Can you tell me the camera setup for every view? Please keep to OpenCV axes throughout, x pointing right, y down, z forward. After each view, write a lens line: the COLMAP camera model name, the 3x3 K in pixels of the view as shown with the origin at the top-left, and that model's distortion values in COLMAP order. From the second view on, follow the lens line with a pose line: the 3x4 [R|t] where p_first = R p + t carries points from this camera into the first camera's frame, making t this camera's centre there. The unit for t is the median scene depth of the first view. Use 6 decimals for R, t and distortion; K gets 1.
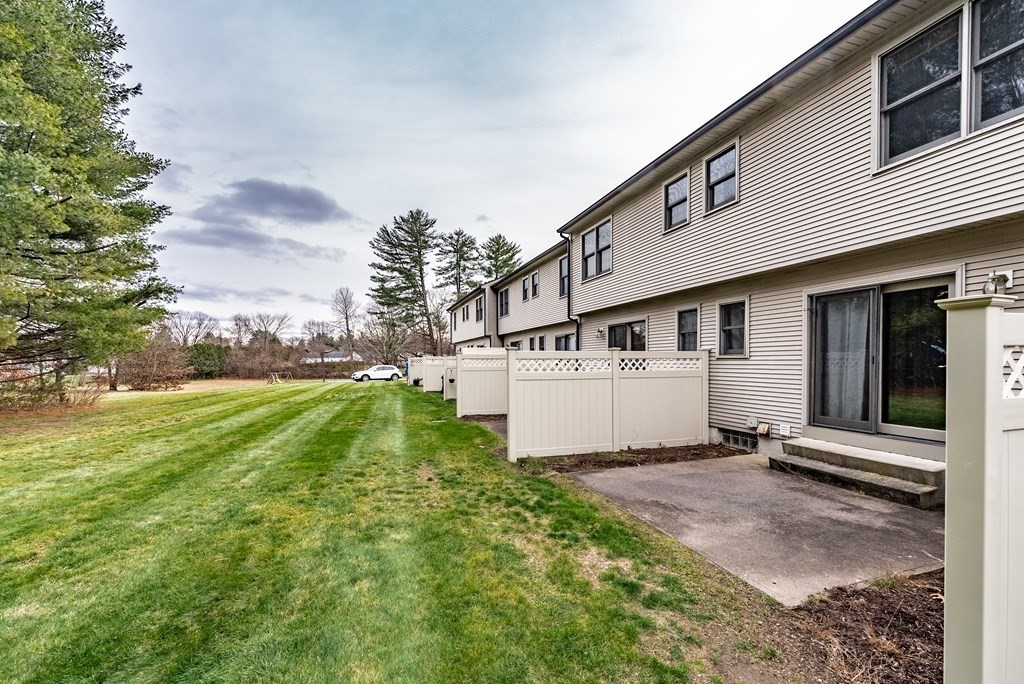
lens RADIAL K [[414.0, 0, 518.1], [0, 414.0, 337.6], [0, 0, 1]] dist [-0.001781, -0.000343]
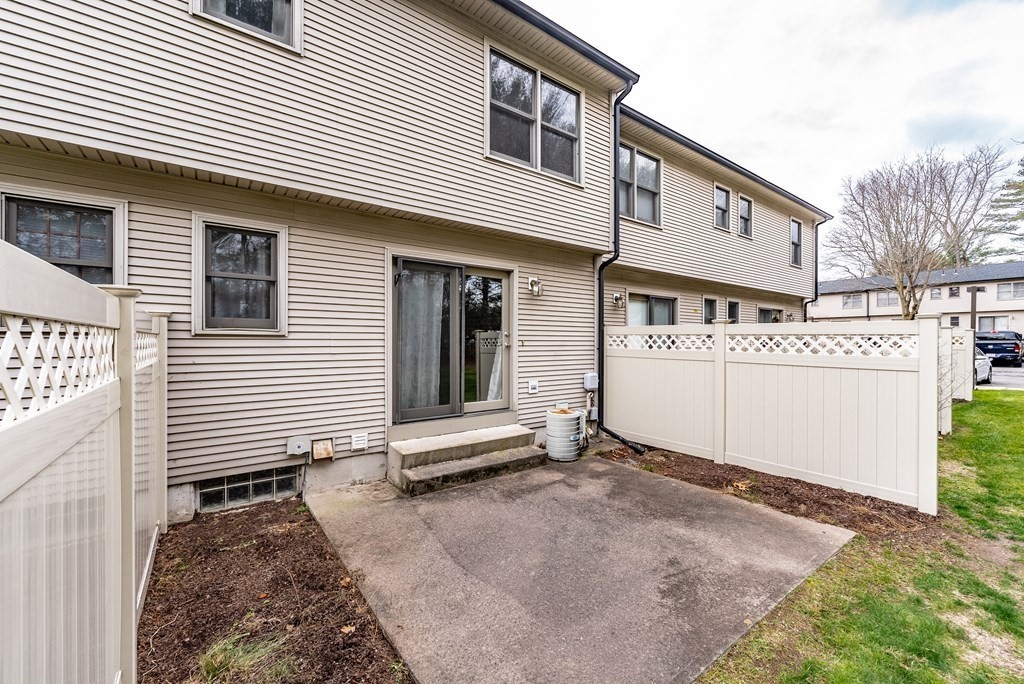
lens RADIAL K [[414.0, 0, 518.1], [0, 414.0, 337.6], [0, 0, 1]] dist [-0.001781, -0.000343]
pose [[-0.317000, 0.013076, 0.948335, -0.117659], [-0.053809, 0.998046, -0.031748, 0.074791], [-0.946898, -0.061093, -0.315677, 1.226796]]
